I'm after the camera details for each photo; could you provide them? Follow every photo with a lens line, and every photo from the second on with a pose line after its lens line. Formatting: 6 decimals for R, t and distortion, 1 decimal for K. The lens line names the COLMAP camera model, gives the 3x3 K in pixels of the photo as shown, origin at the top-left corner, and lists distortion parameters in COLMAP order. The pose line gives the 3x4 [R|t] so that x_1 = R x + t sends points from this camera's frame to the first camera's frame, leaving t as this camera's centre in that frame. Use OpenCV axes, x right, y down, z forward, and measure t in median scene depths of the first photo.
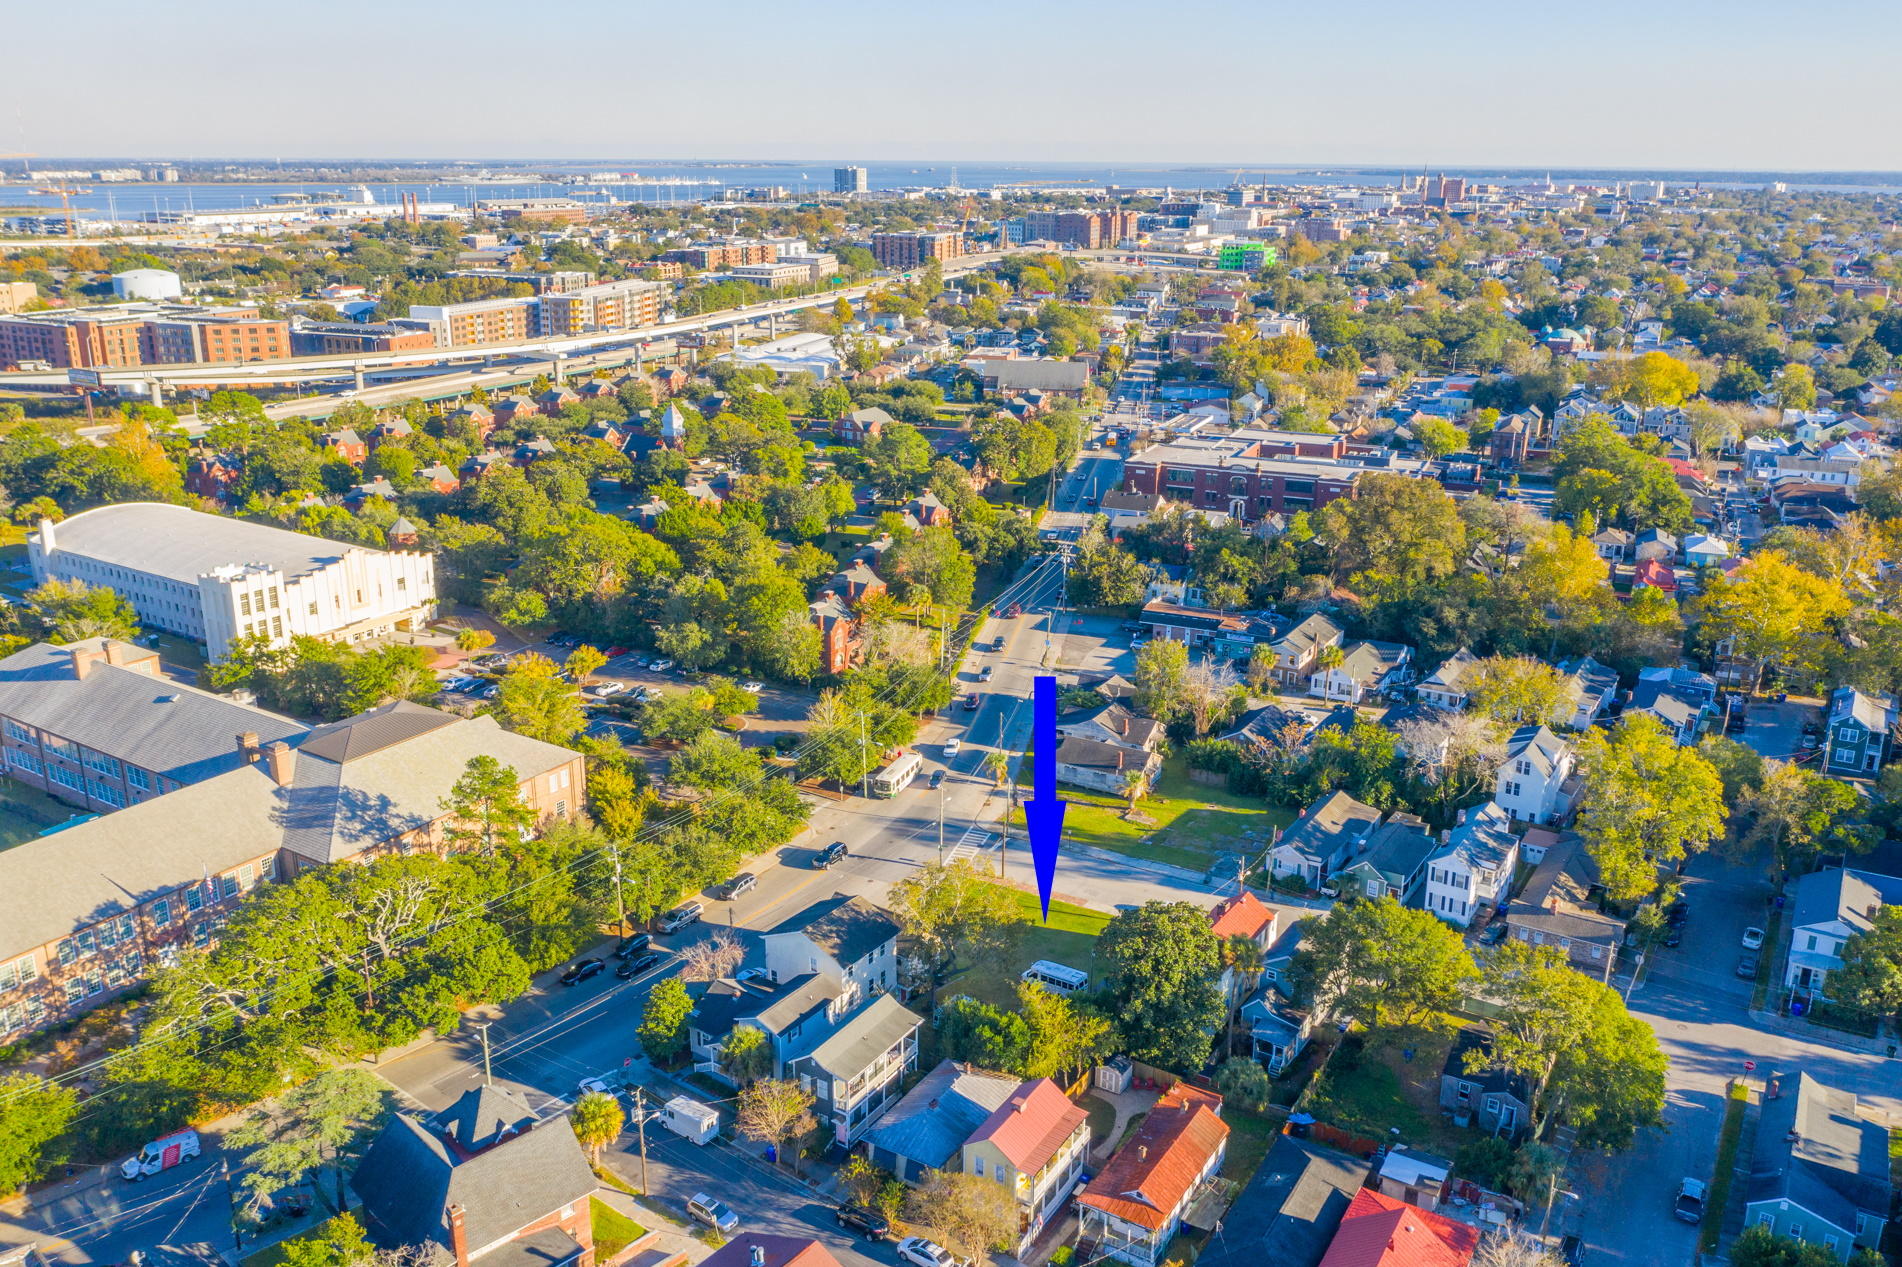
lens RADIAL K [[1528.3, 0, 958.3], [0, 1528.3, 634.2], [0, 0, 1]] dist [-0.017551, 0.006520]
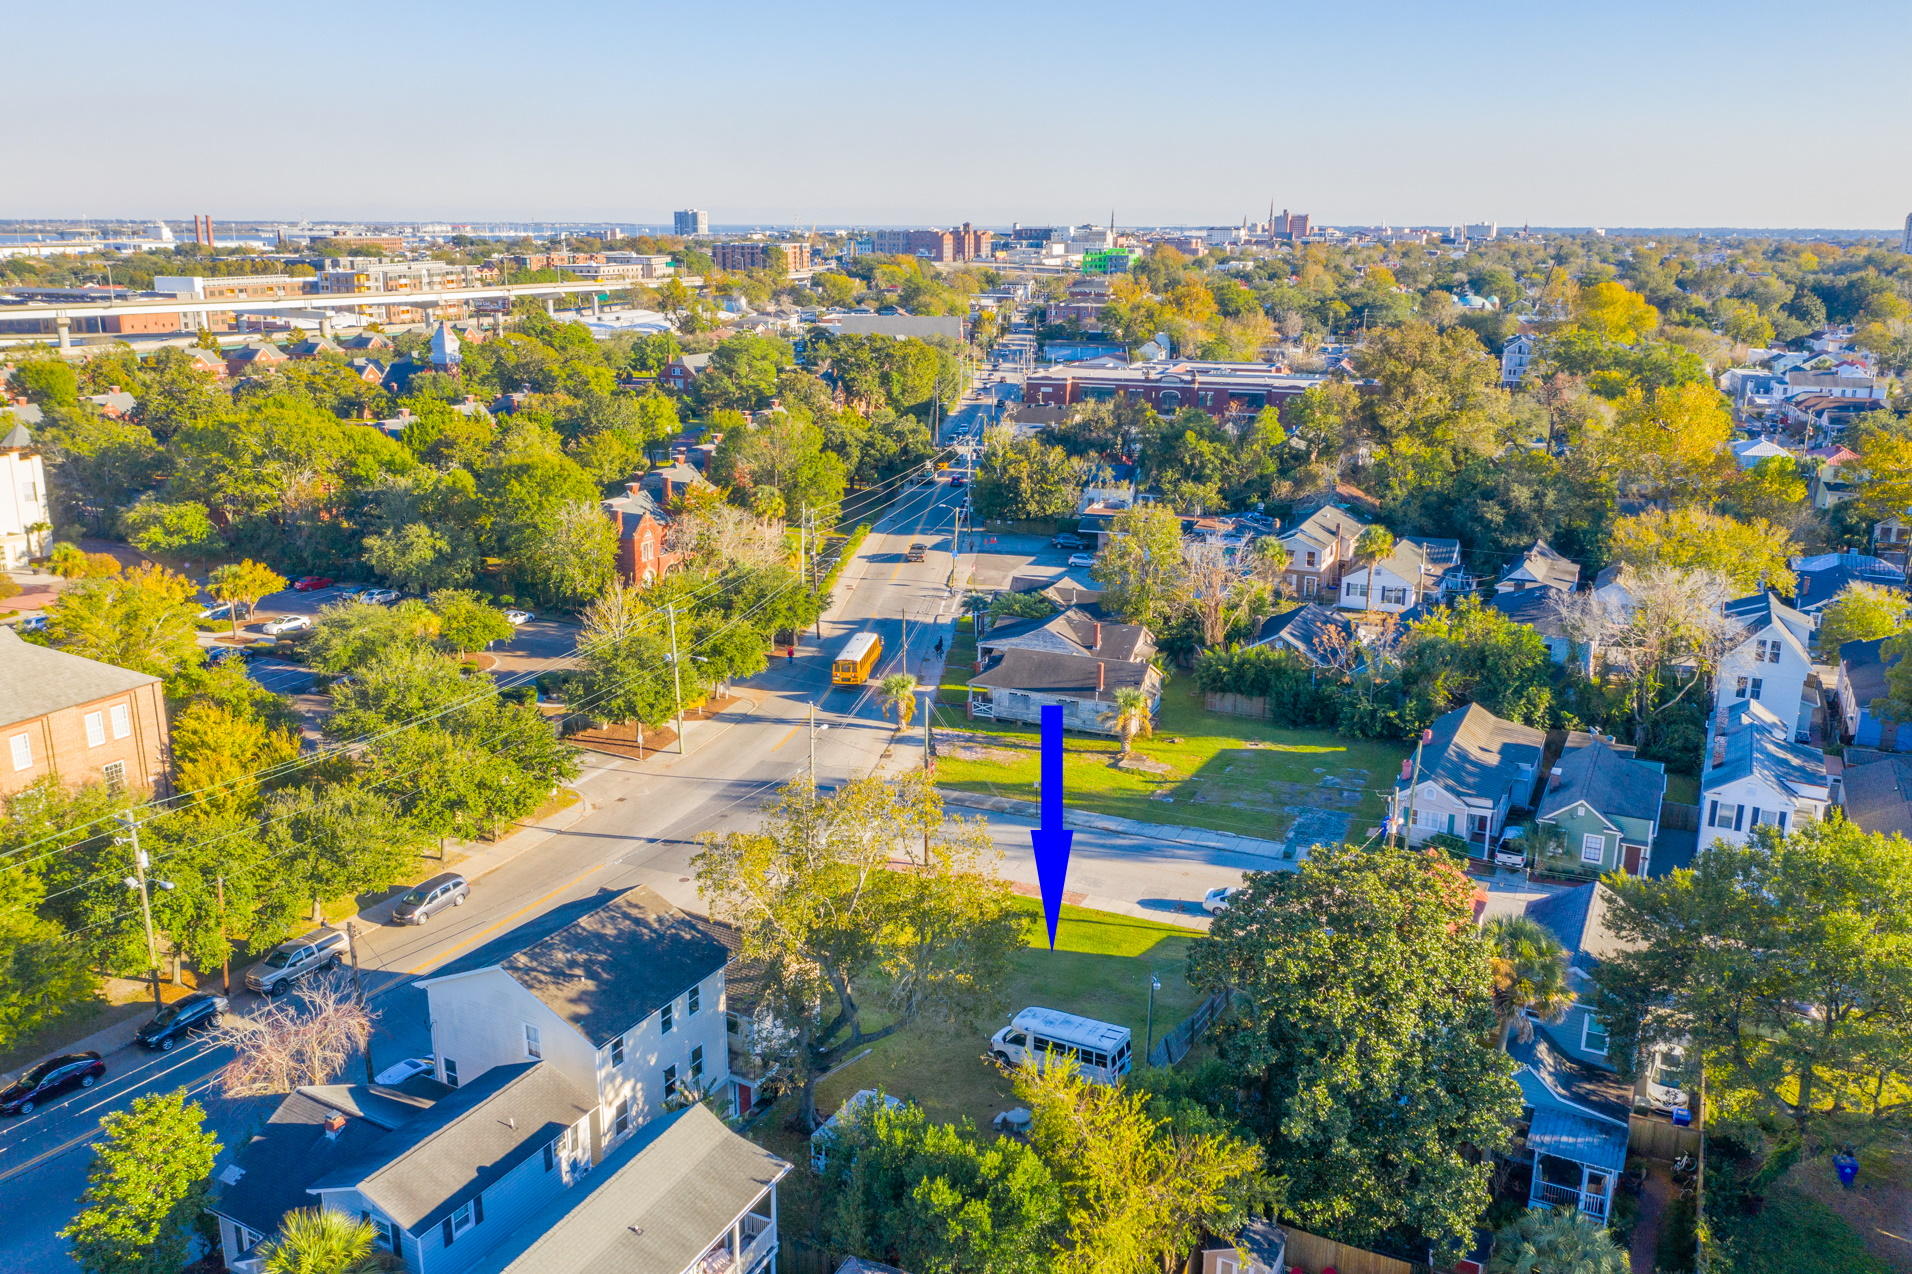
lens RADIAL K [[1536.3, 0, 947.9], [0, 1536.3, 637.9], [0, 0, 1]] dist [-0.017551, 0.006520]
pose [[0.995765, -0.031427, 0.086397, -0.007630], [0.034494, 0.998818, -0.034232, 0.083873], [-0.085219, 0.037067, 0.995673, 0.383296]]
